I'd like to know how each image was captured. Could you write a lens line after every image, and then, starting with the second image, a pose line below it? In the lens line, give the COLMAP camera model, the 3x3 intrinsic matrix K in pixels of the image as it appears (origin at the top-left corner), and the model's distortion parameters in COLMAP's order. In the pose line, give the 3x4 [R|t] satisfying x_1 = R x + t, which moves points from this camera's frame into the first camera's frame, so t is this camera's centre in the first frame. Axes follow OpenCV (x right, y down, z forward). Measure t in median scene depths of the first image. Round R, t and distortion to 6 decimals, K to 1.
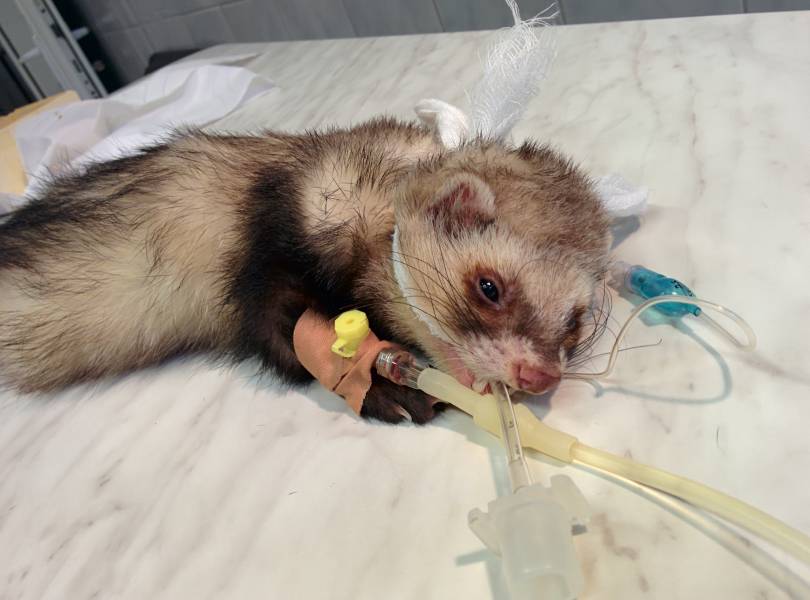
lens RADIAL K [[761.2, 0, 405.1], [0, 761.2, 276.4], [0, 0, 1]] dist [0.089668, -0.001283]
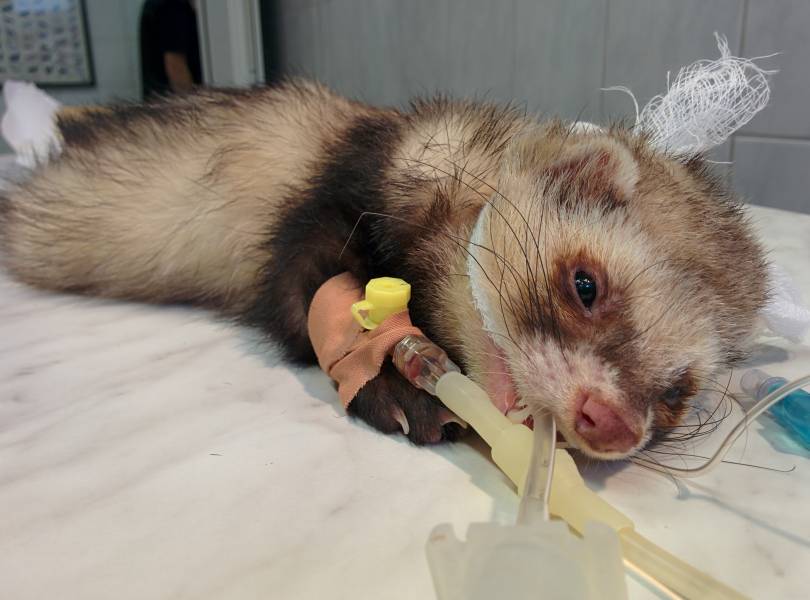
lens RADIAL K [[746.7, 0, 415.9], [0, 746.7, 282.3], [0, 0, 1]] dist [0.085873, -0.132574]
pose [[0.907972, 0.393480, -0.144083, 0.064746], [-0.416109, 0.887198, -0.199333, 0.213349], [0.049396, 0.240943, 0.969281, 0.308878]]
